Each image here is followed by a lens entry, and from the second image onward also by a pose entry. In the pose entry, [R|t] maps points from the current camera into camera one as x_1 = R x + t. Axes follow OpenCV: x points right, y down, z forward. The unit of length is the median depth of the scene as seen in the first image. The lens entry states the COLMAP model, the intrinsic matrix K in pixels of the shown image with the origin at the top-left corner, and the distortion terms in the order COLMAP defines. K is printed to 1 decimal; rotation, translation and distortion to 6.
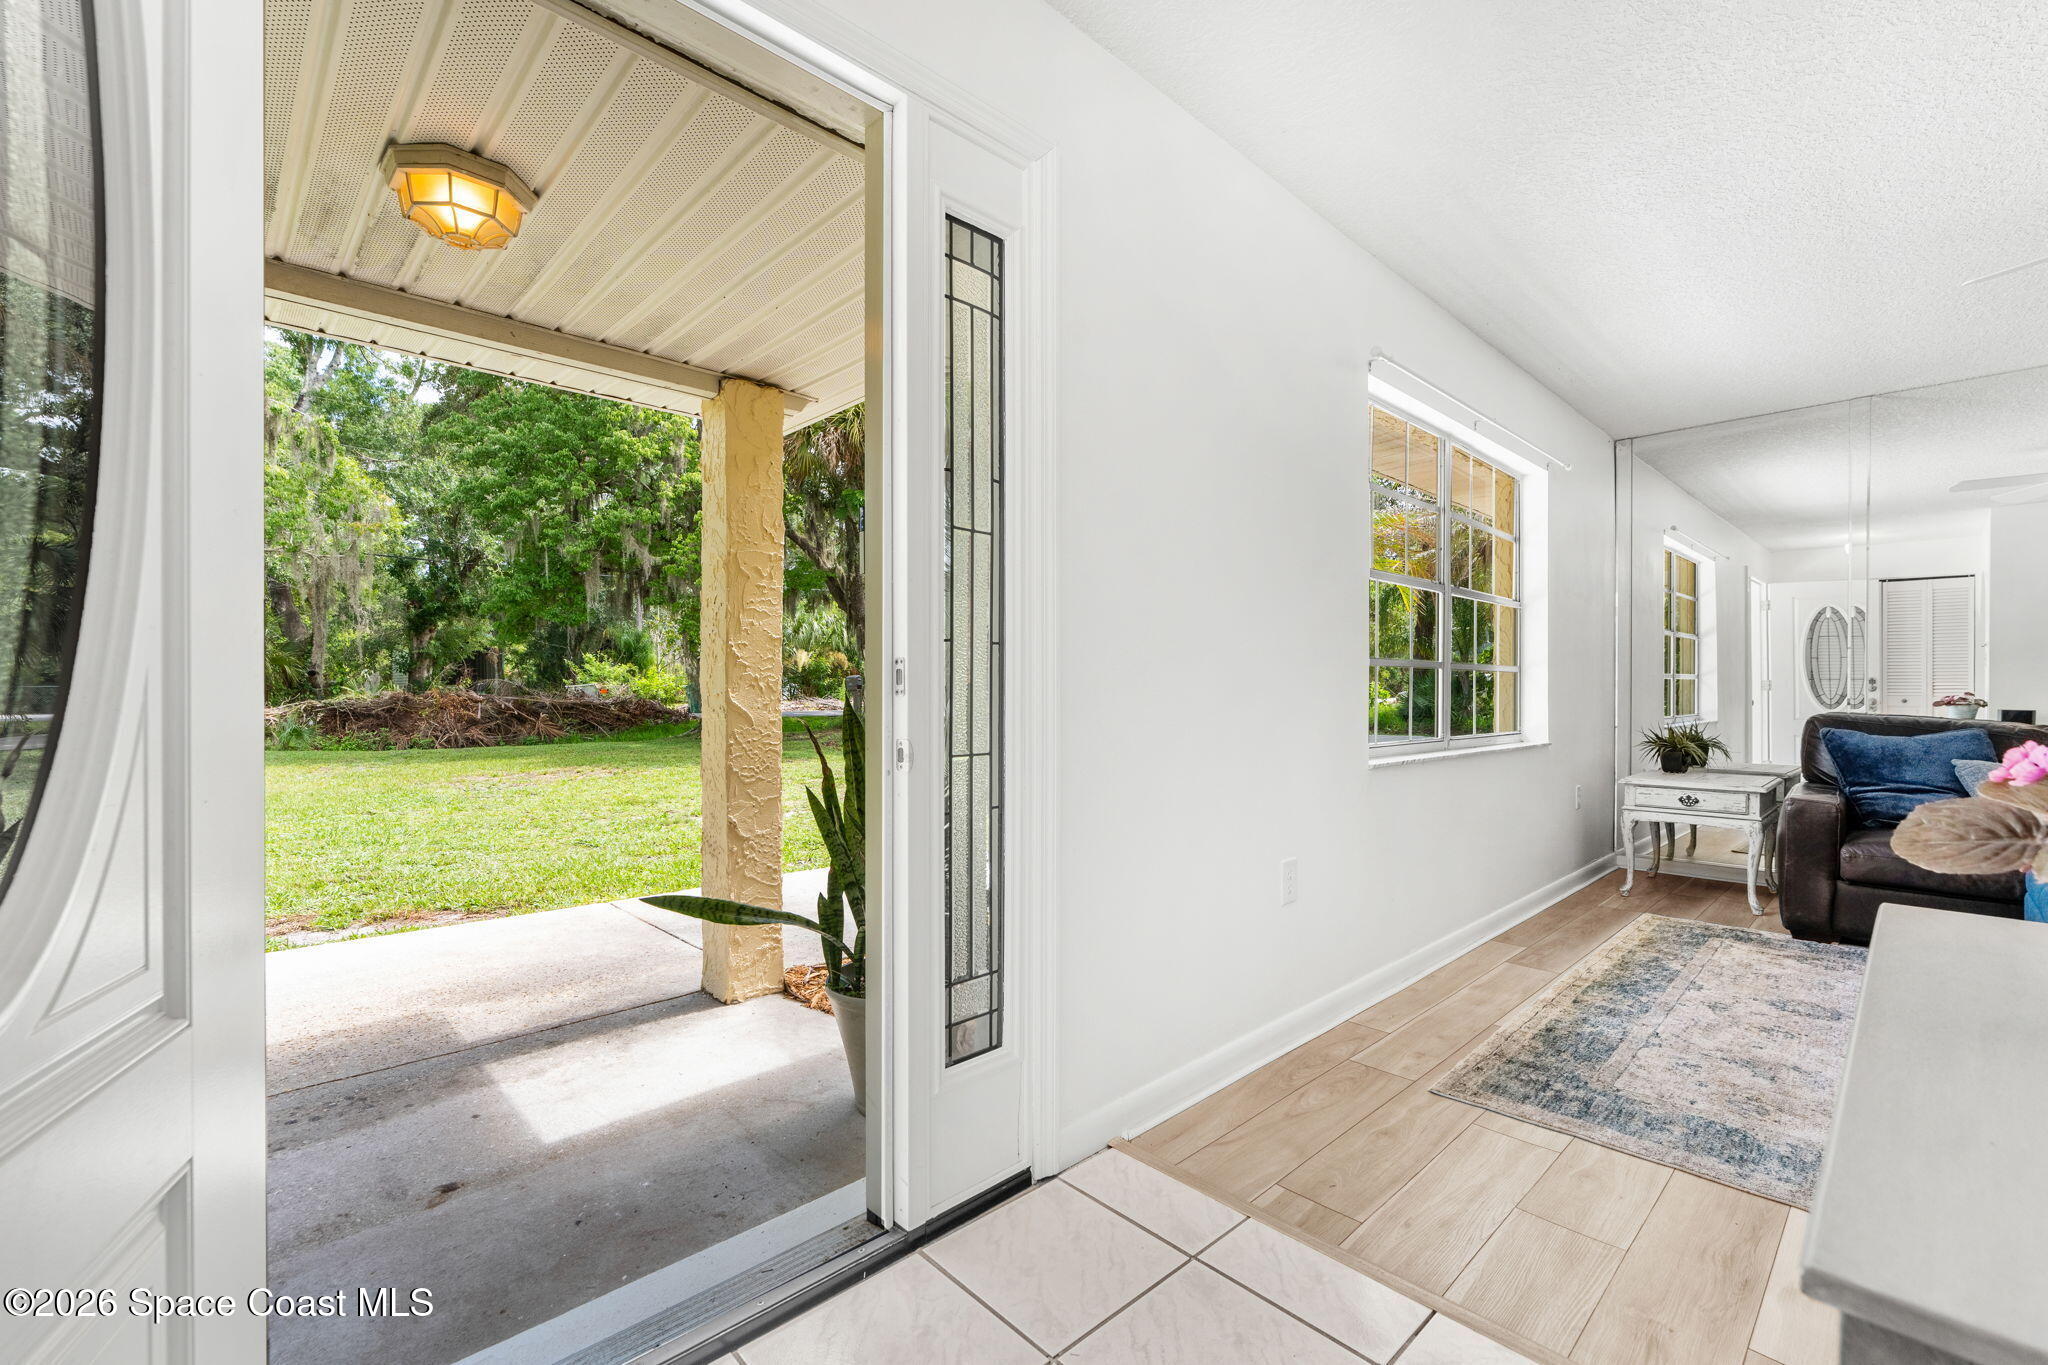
lens RADIAL K [[880.5, 0, 1024.8], [0, 880.5, 686.0], [0, 0, 1]] dist [-0.000742, 0.000200]
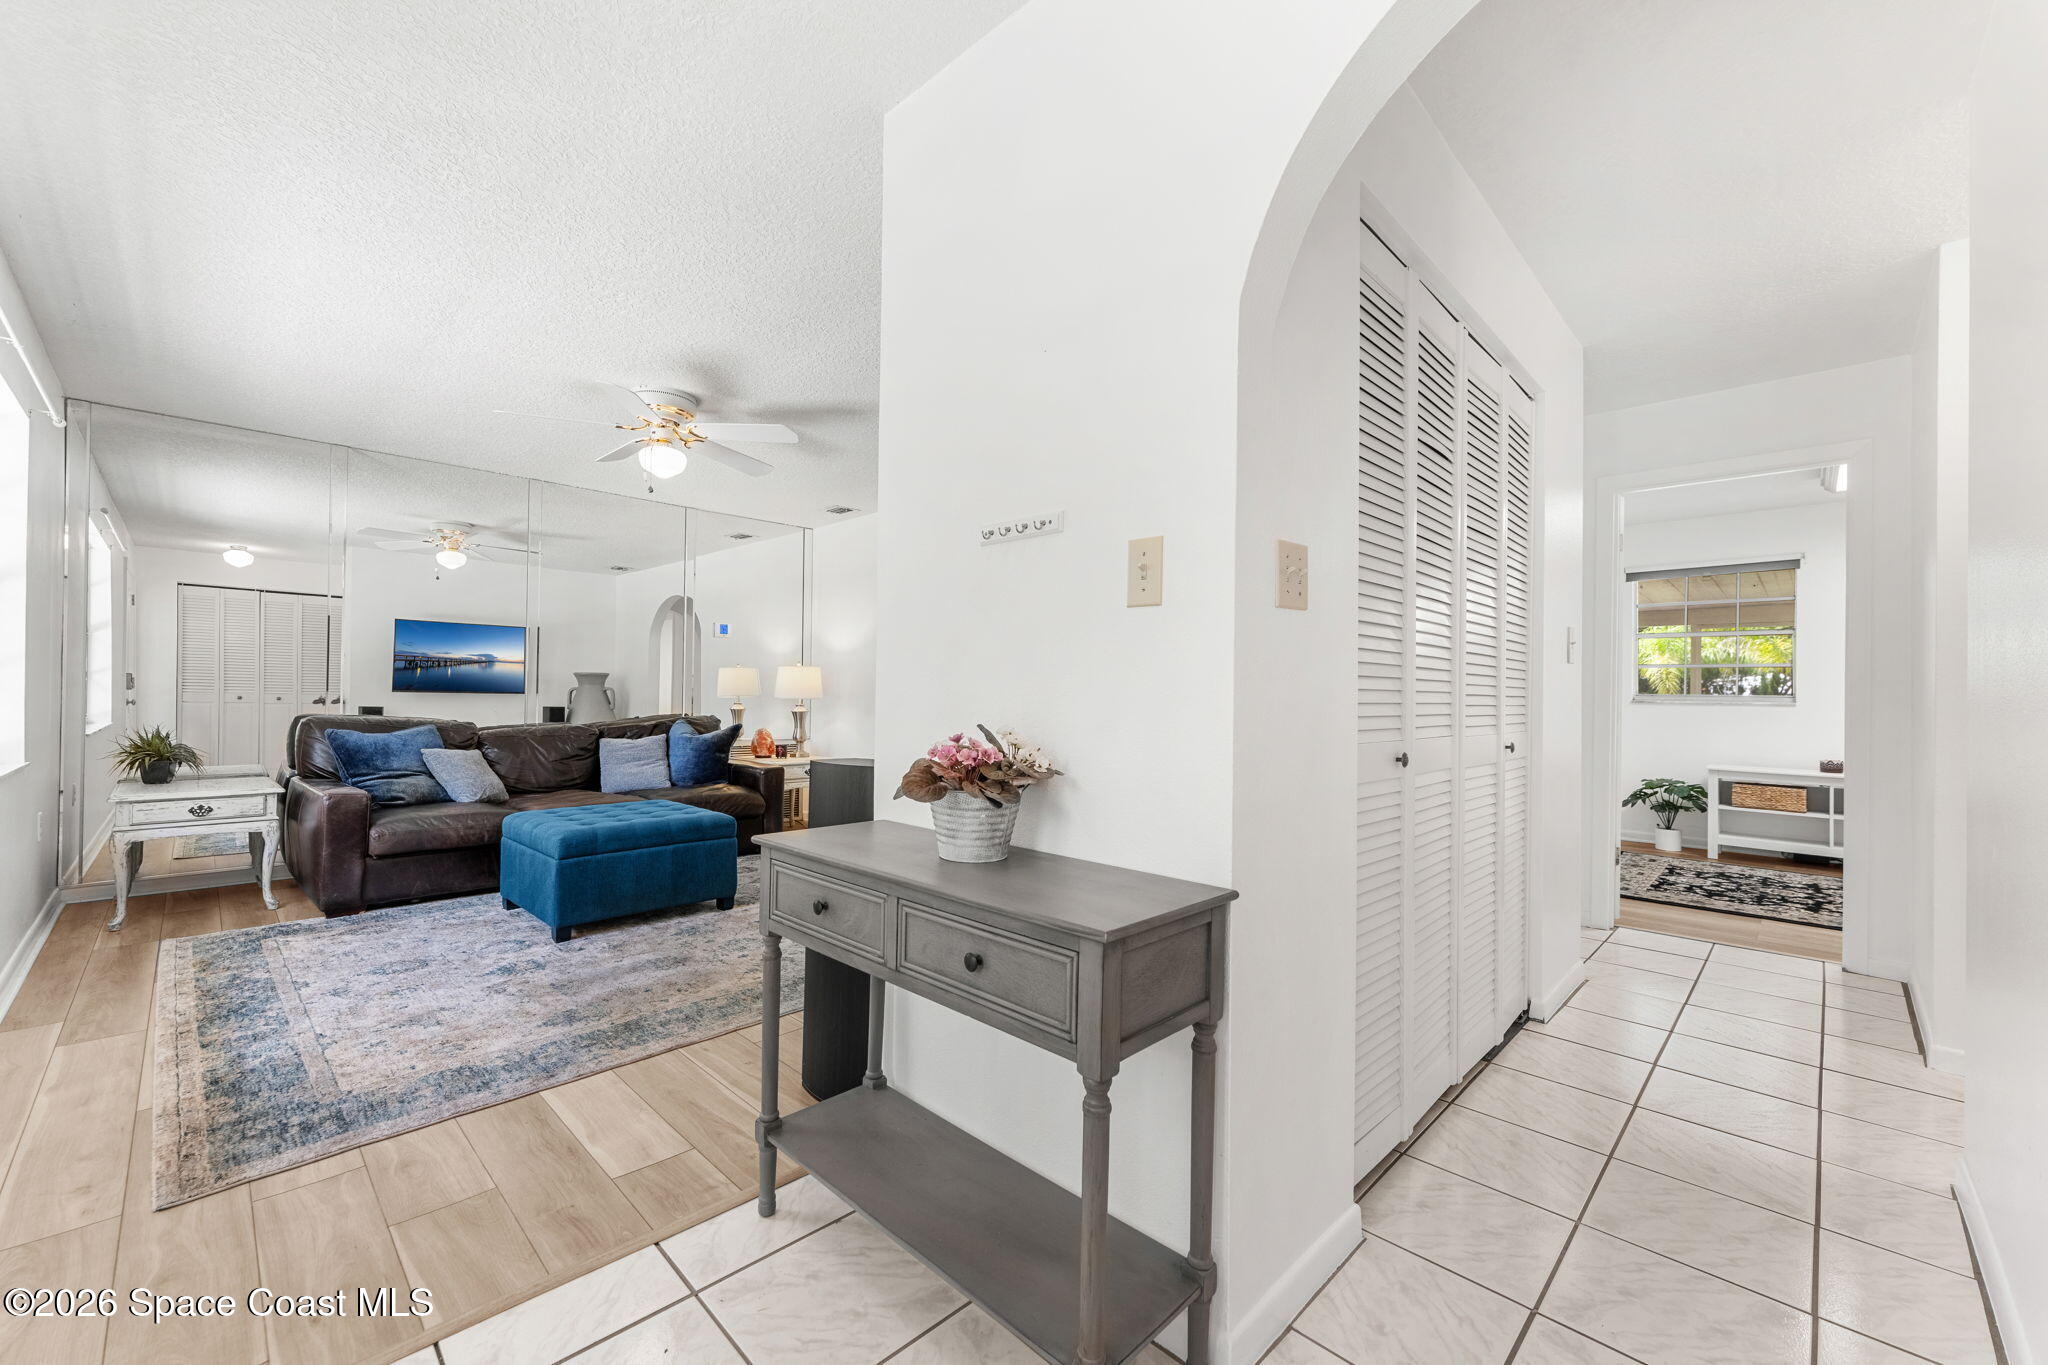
lens RADIAL K [[813.3, 0, 1024.4], [0, 813.3, 688.7], [0, 0, 1]] dist [0.002366, -0.000149]
pose [[-0.036197, 0.003996, 0.999337, -0.256113], [-0.015076, 0.999876, -0.004544, -0.019127], [-0.999231, -0.015231, -0.036132, 0.200106]]
